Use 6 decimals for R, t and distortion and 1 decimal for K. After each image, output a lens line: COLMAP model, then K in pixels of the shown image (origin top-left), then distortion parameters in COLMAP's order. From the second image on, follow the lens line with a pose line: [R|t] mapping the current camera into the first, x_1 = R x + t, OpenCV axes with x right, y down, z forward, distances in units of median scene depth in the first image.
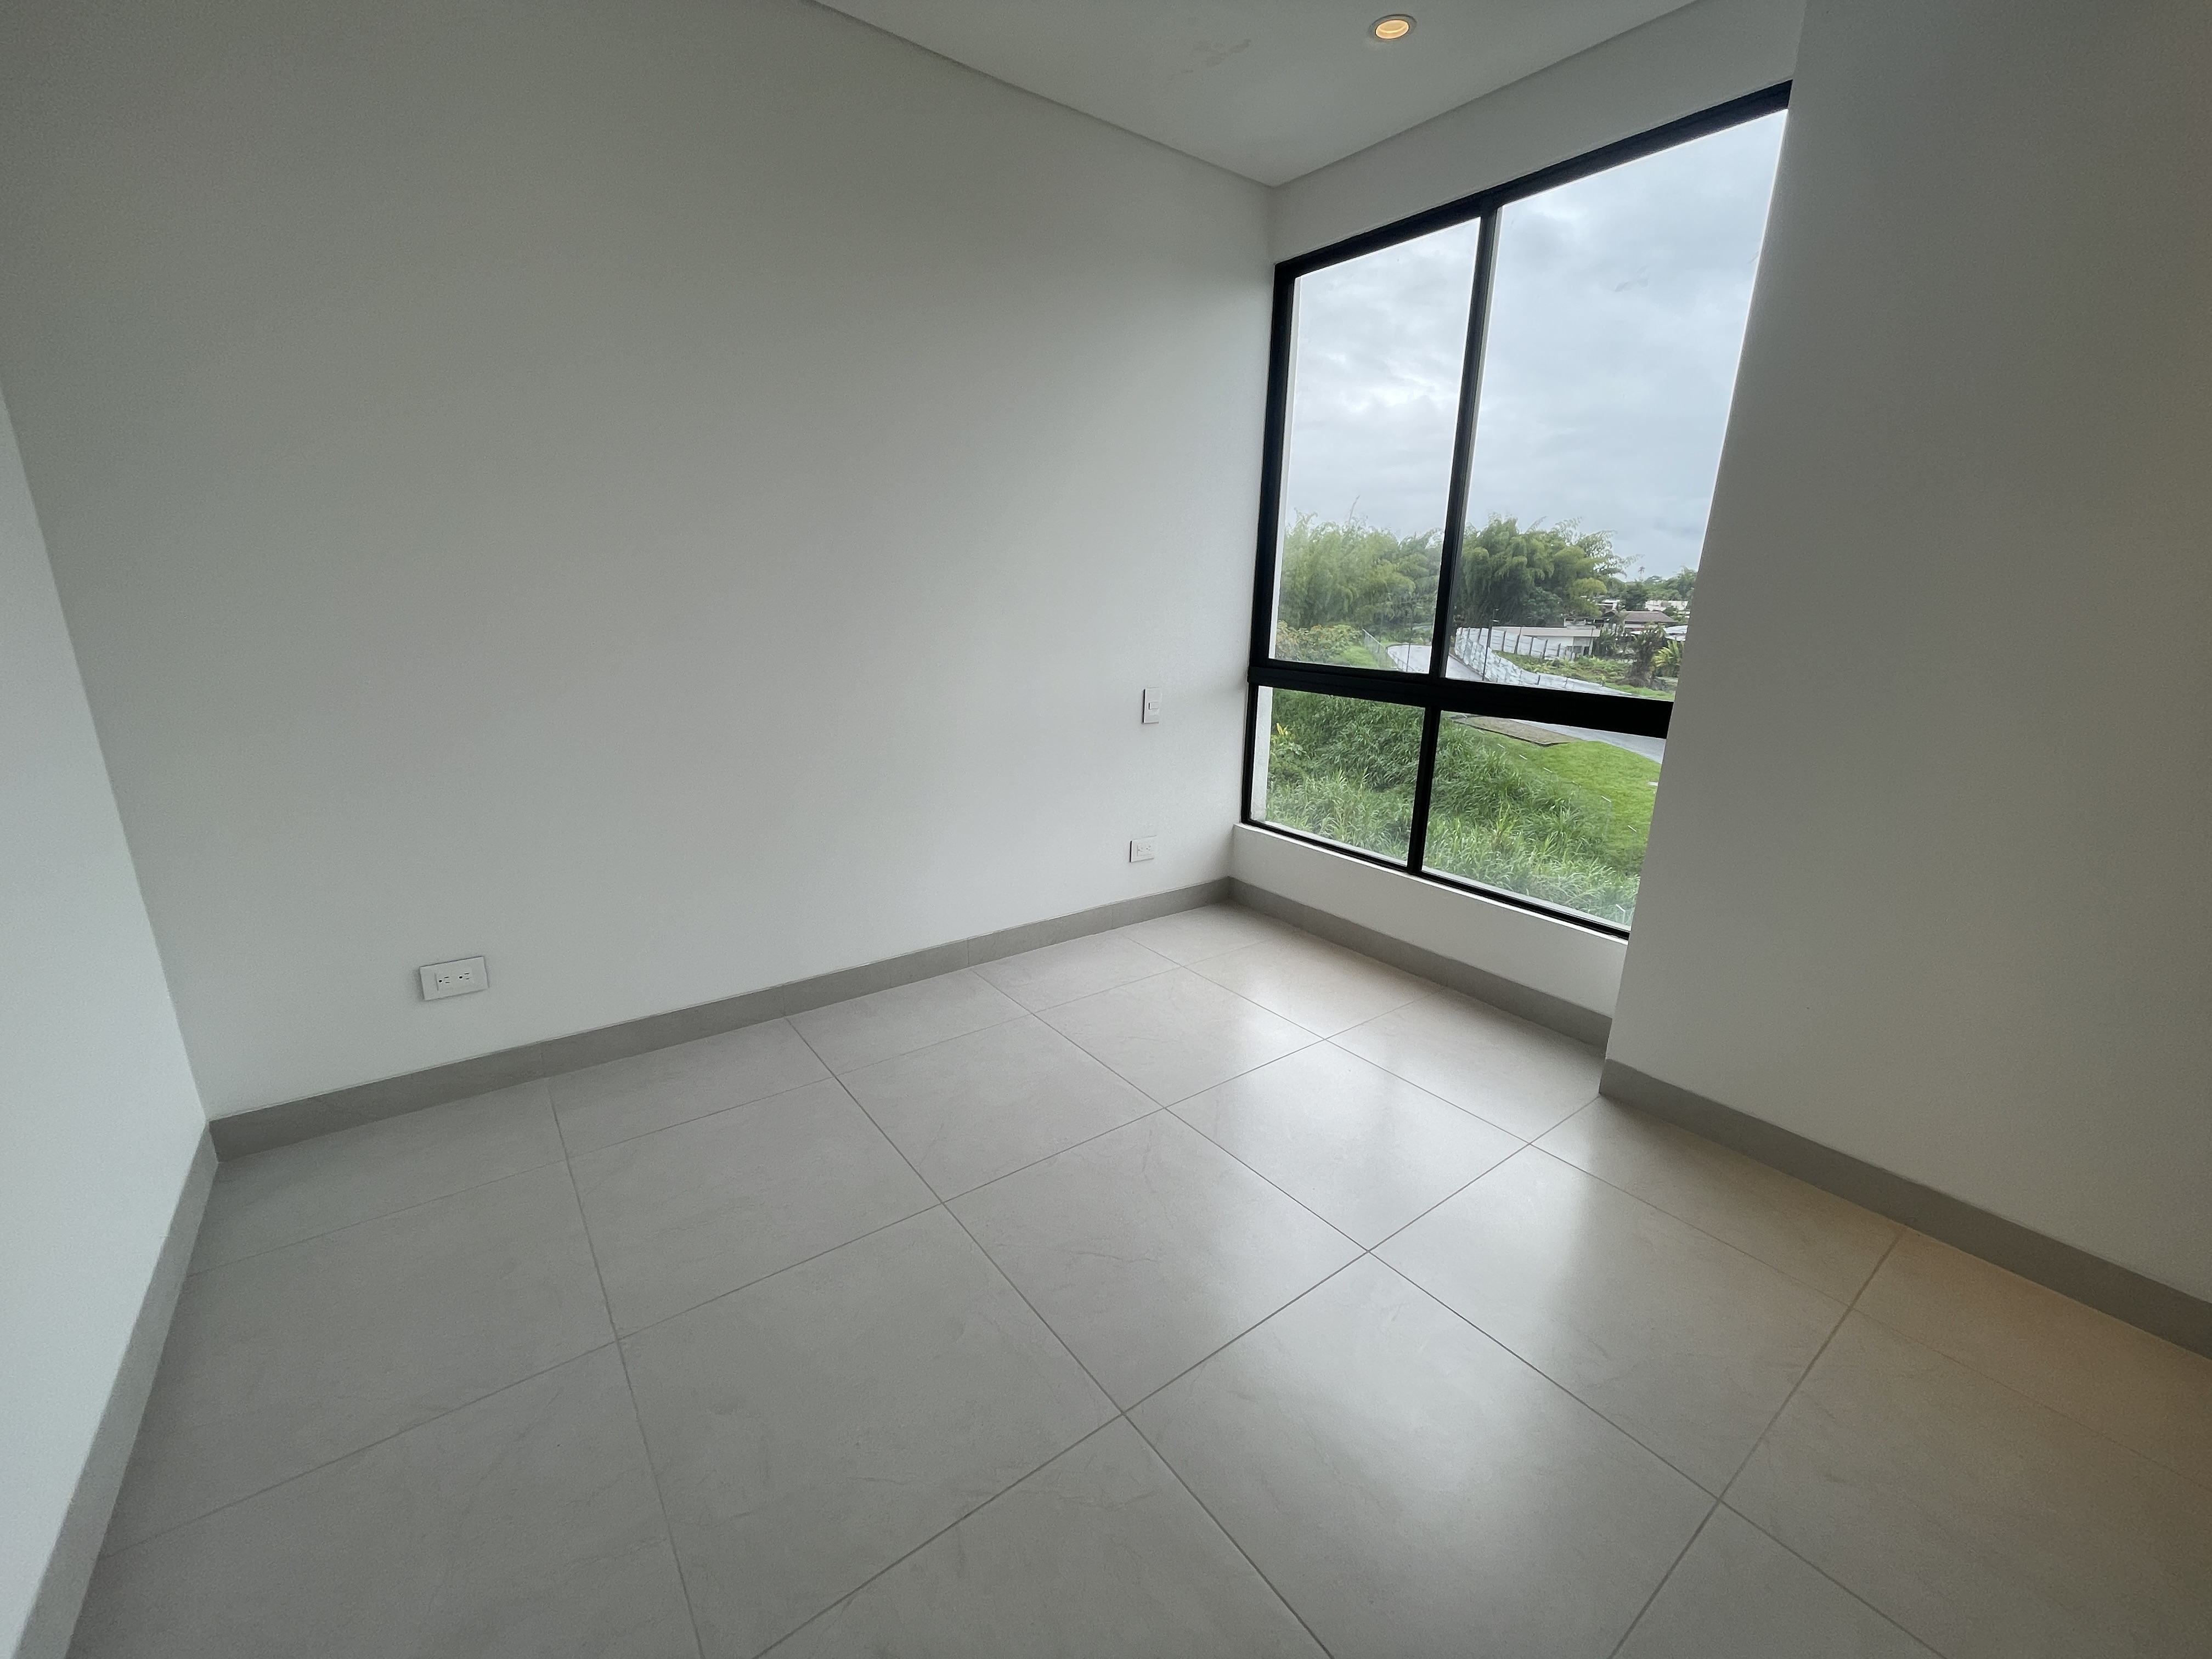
lens RADIAL K [[887.6, 0, 1103.6], [0, 887.6, 831.5], [0, 0, 1]] dist [-0.003511, -0.000459]
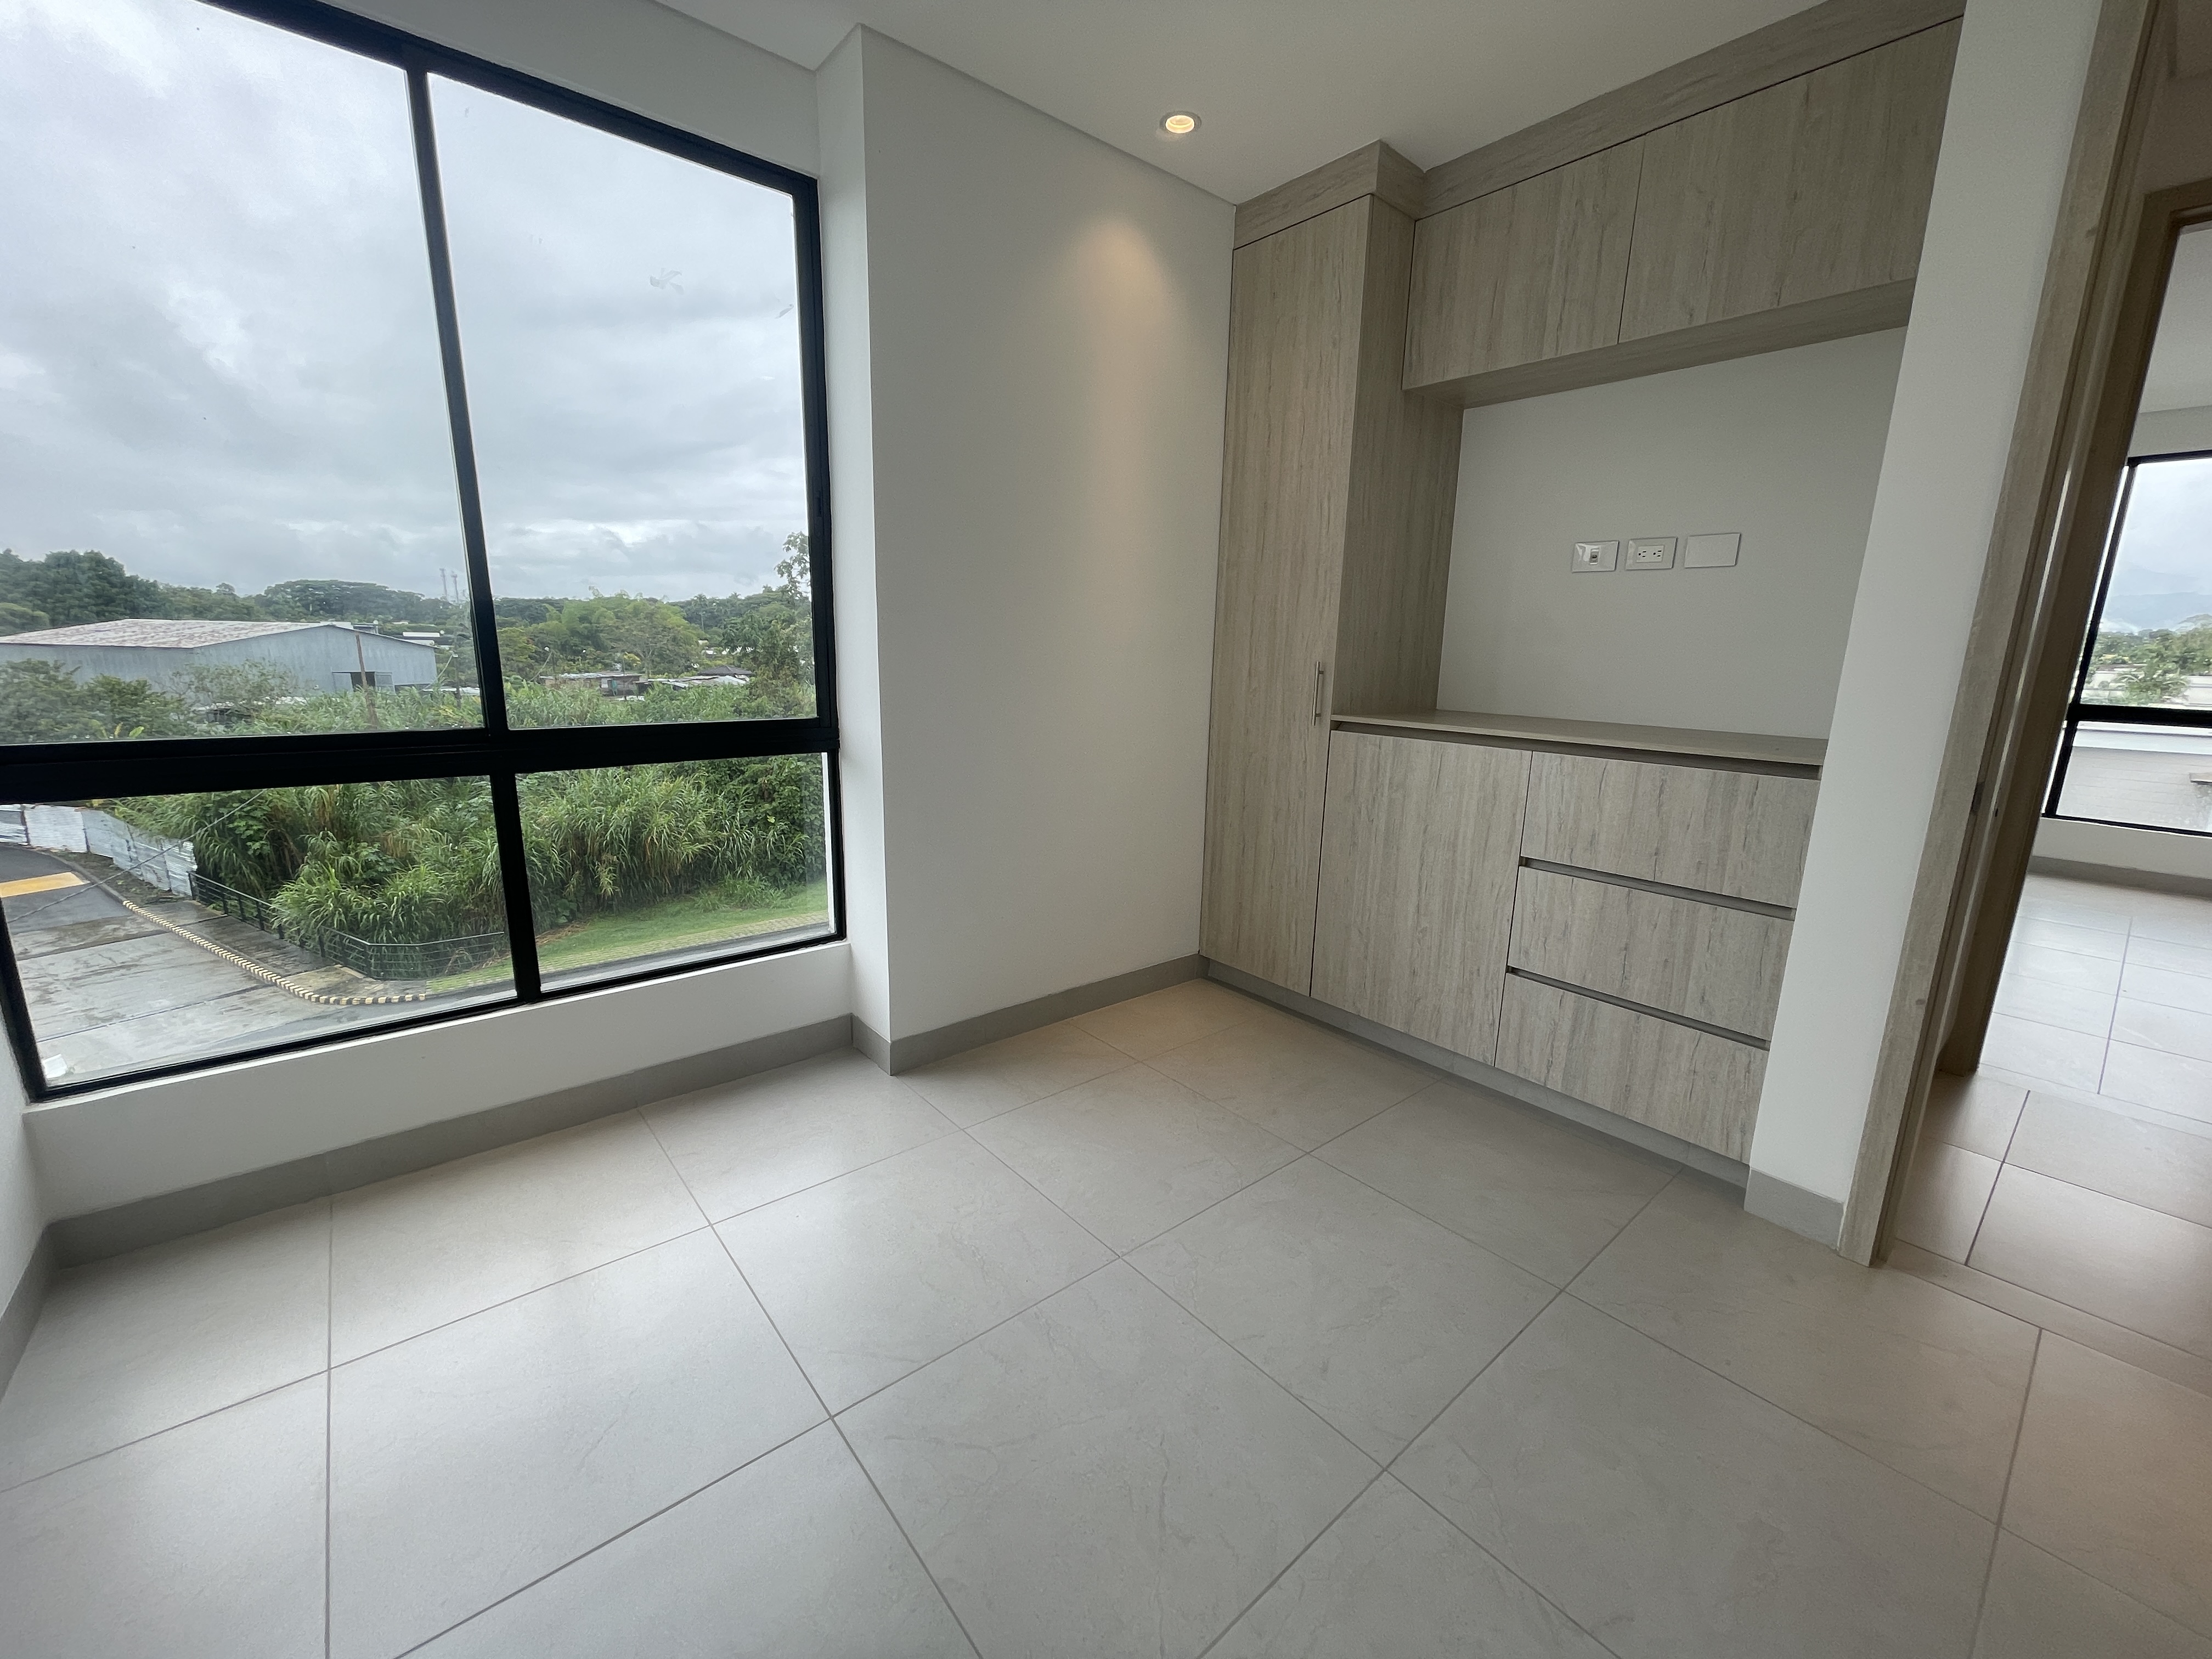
lens RADIAL K [[887.6, 0, 1103.6], [0, 887.6, 831.5], [0, 0, 1]] dist [-0.003511, -0.000459]
pose [[-0.057786, -0.228925, 0.971727, -0.359182], [0.240084, 0.941602, 0.236105, -0.146868], [-0.969031, 0.246940, 0.000550, 0.543746]]
